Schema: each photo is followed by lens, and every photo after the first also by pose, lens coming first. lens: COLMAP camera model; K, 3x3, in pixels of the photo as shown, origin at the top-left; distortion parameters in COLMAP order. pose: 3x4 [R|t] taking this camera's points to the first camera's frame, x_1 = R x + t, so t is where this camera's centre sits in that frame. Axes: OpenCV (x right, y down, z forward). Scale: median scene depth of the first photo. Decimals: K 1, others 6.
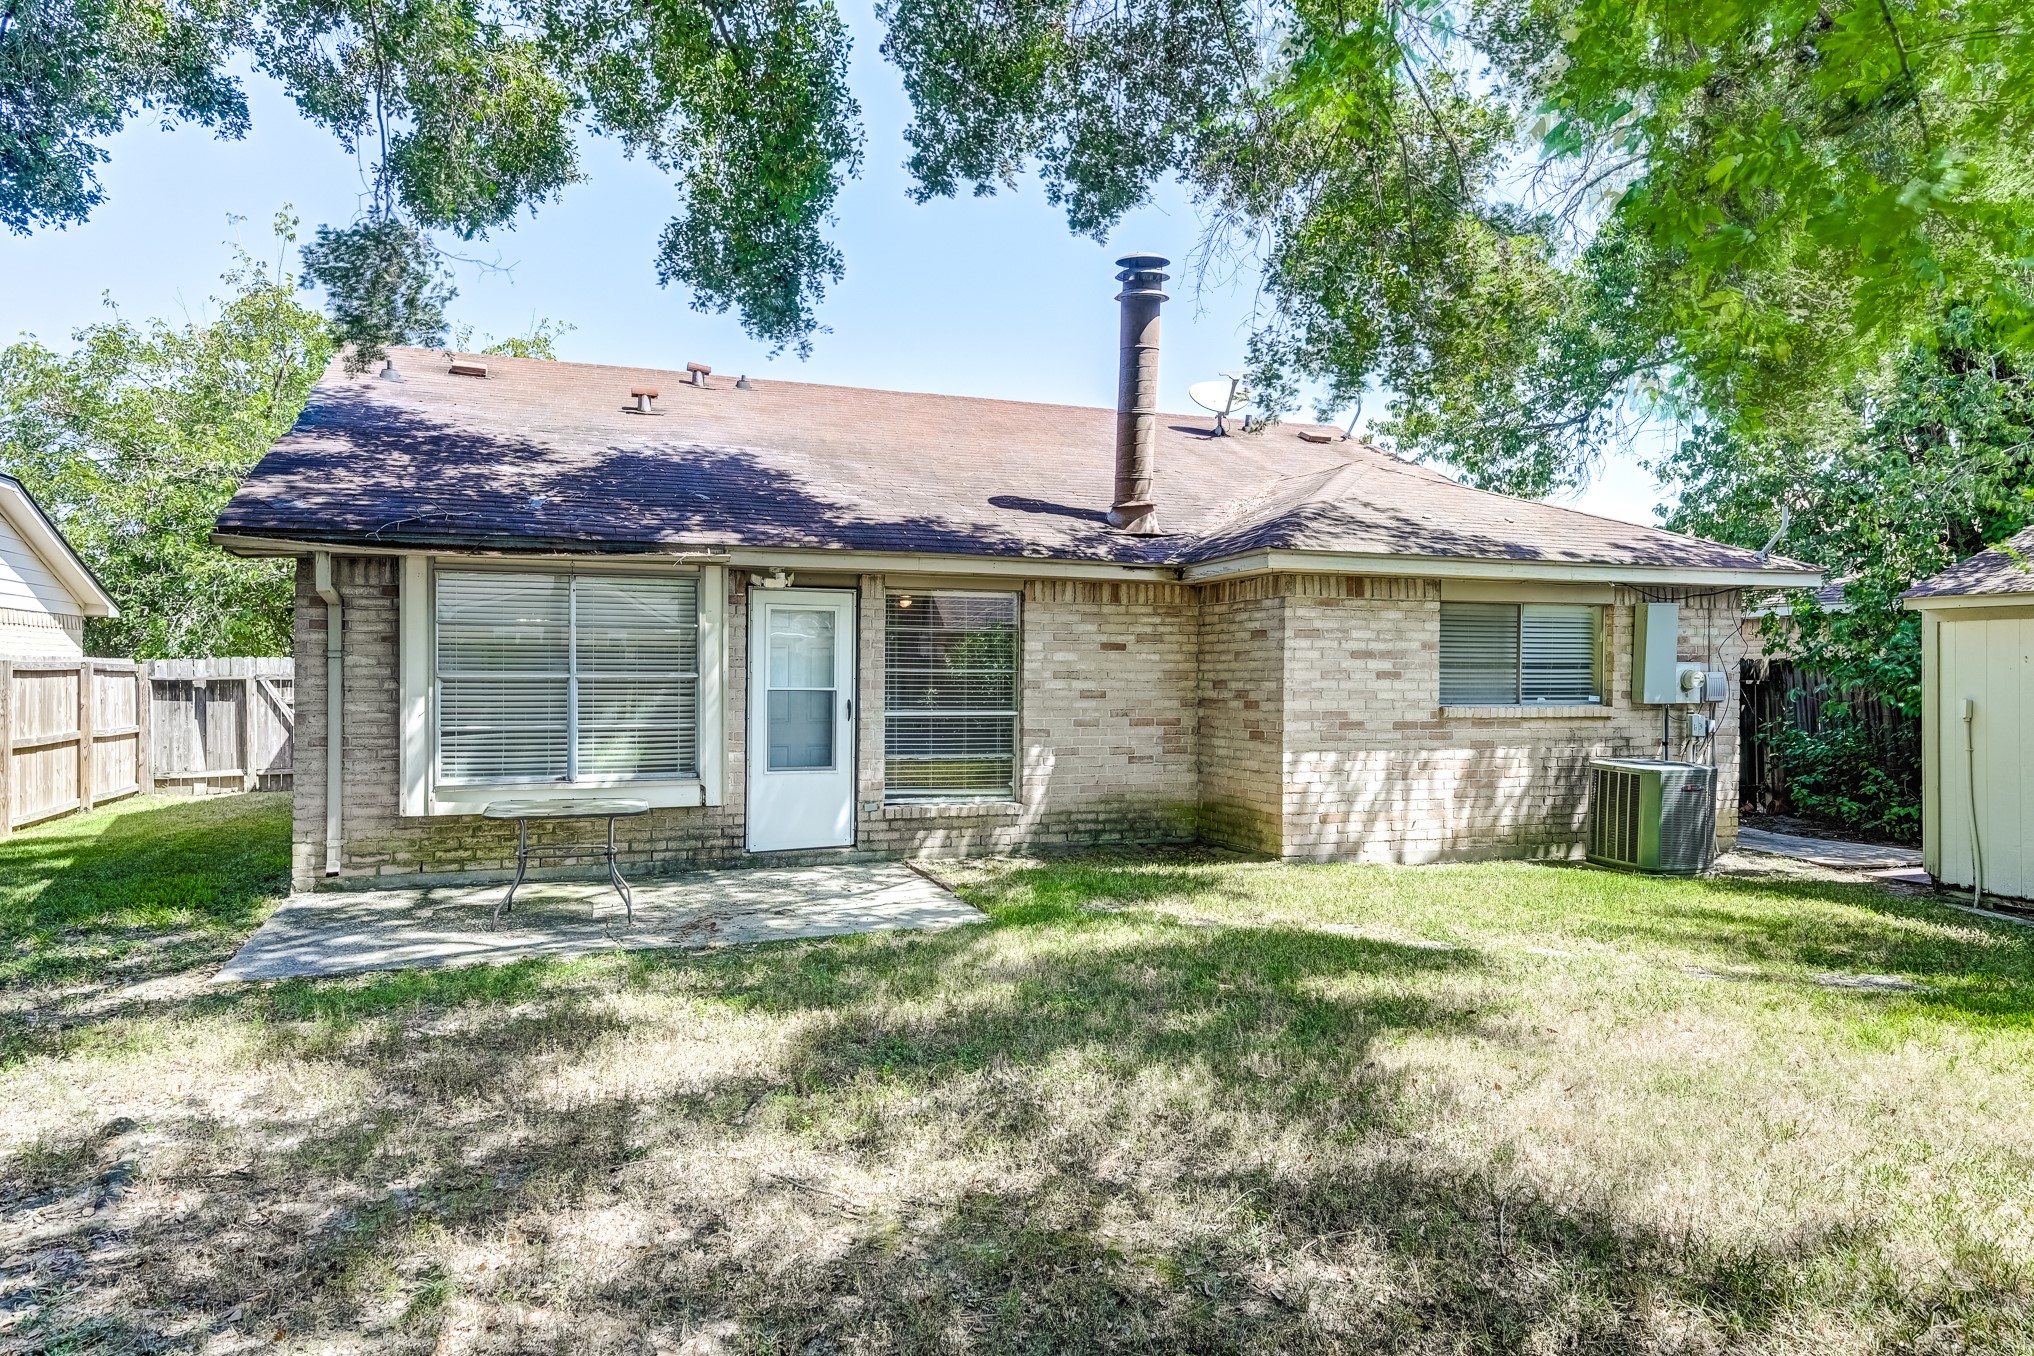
lens RADIAL K [[1284.4, 0, 1023.3], [0, 1284.4, 669.0], [0, 0, 1]] dist [0.045868, 0.002036]
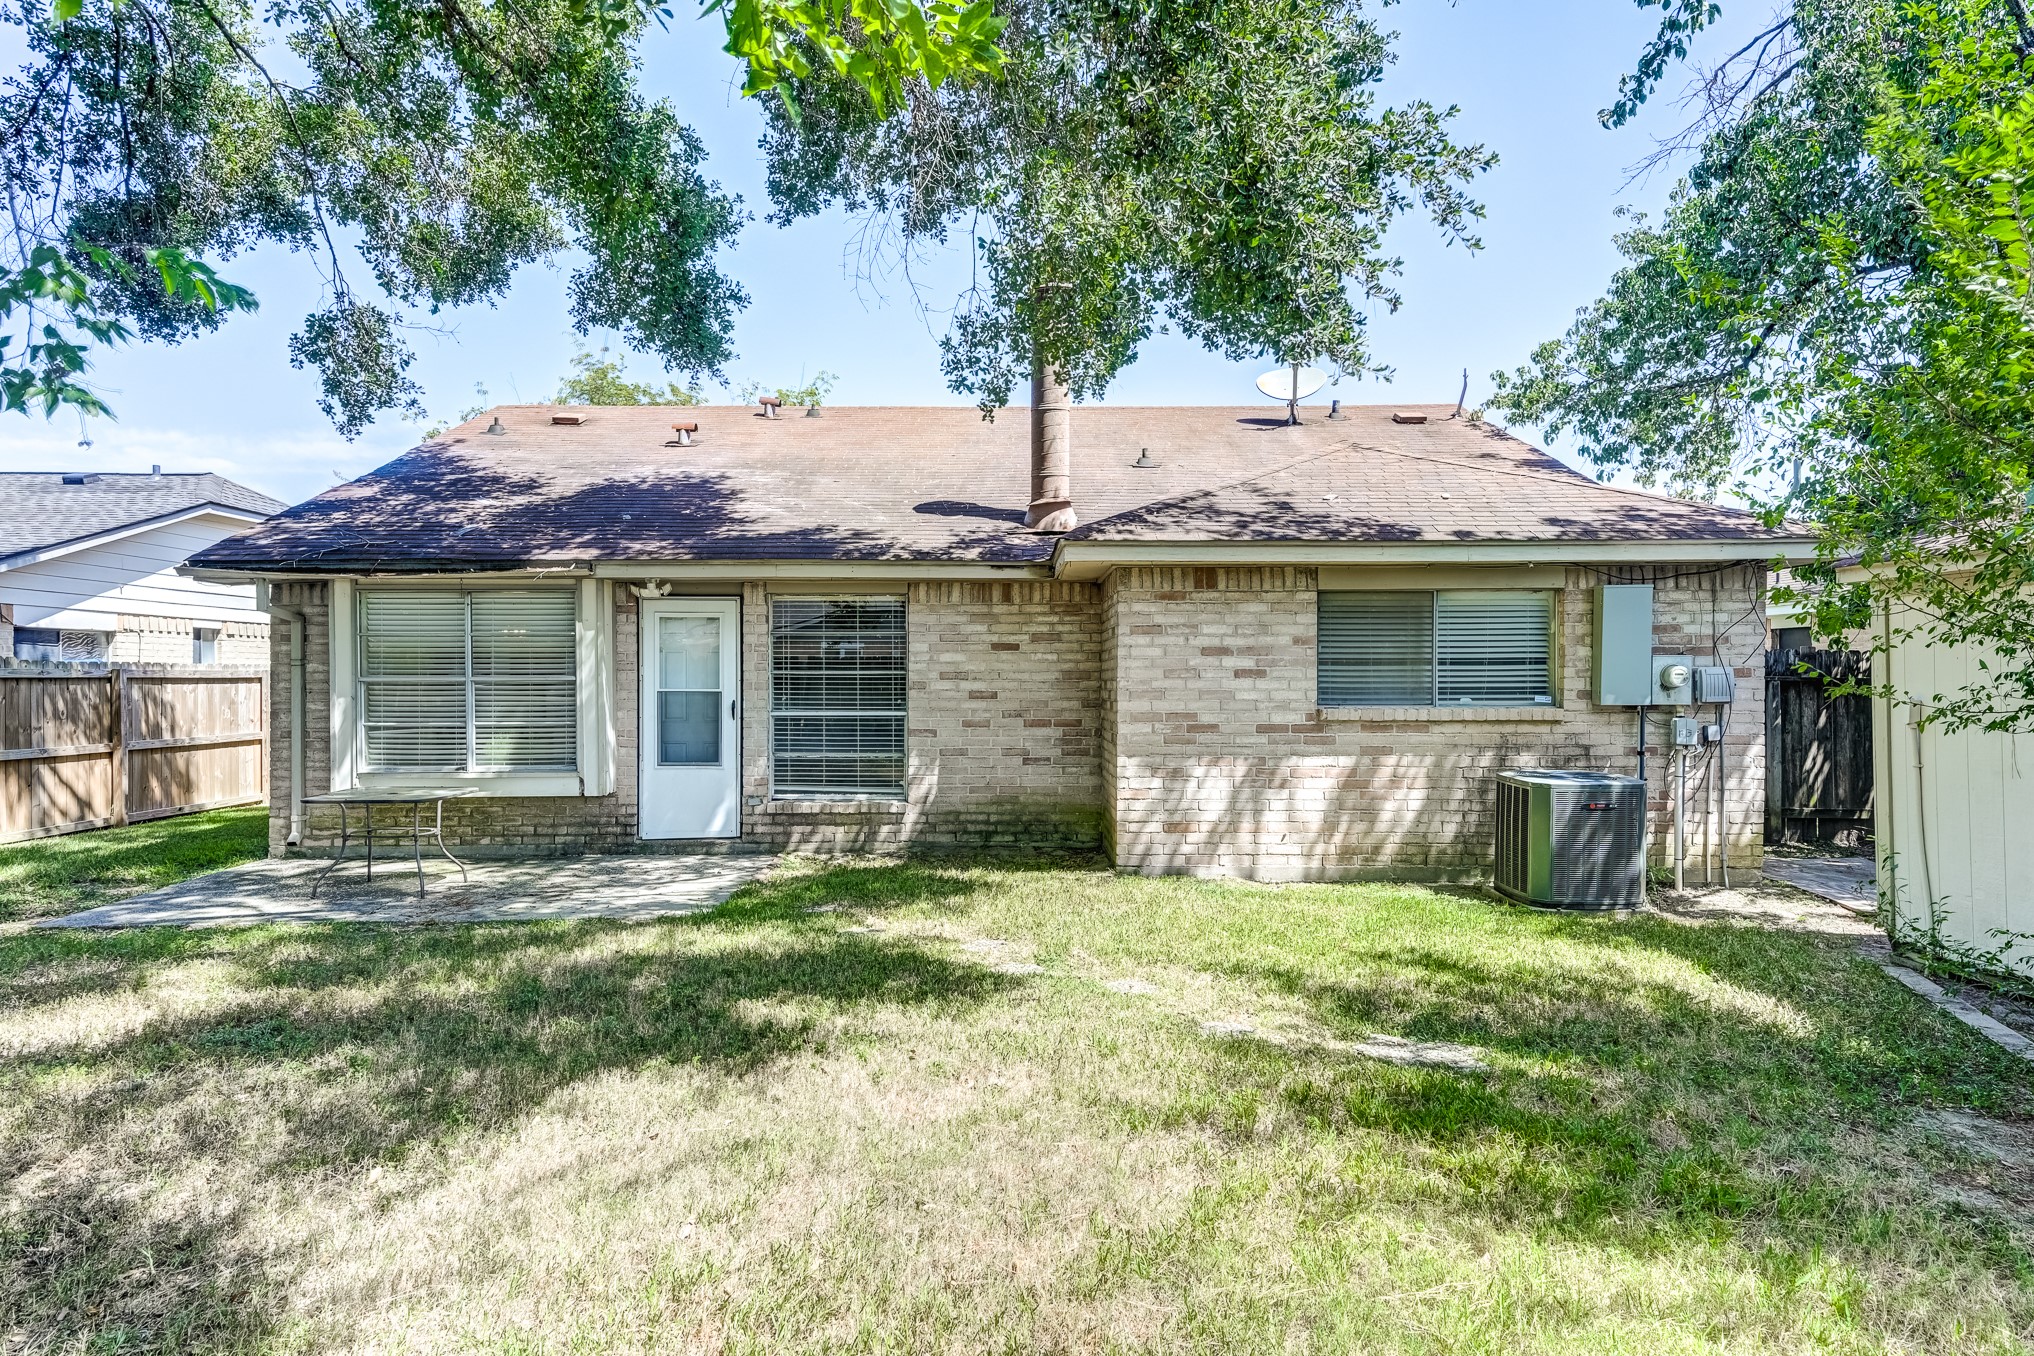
lens RADIAL K [[1197.5, 0, 1038.9], [0, 1197.5, 675.6], [0, 0, 1]] dist [0.026383, 0.006623]
pose [[0.938478, -0.006653, -0.345275, 0.437847], [0.007454, 0.999972, 0.000993, 0.004168], [0.345259, -0.003505, 0.938501, 0.151313]]
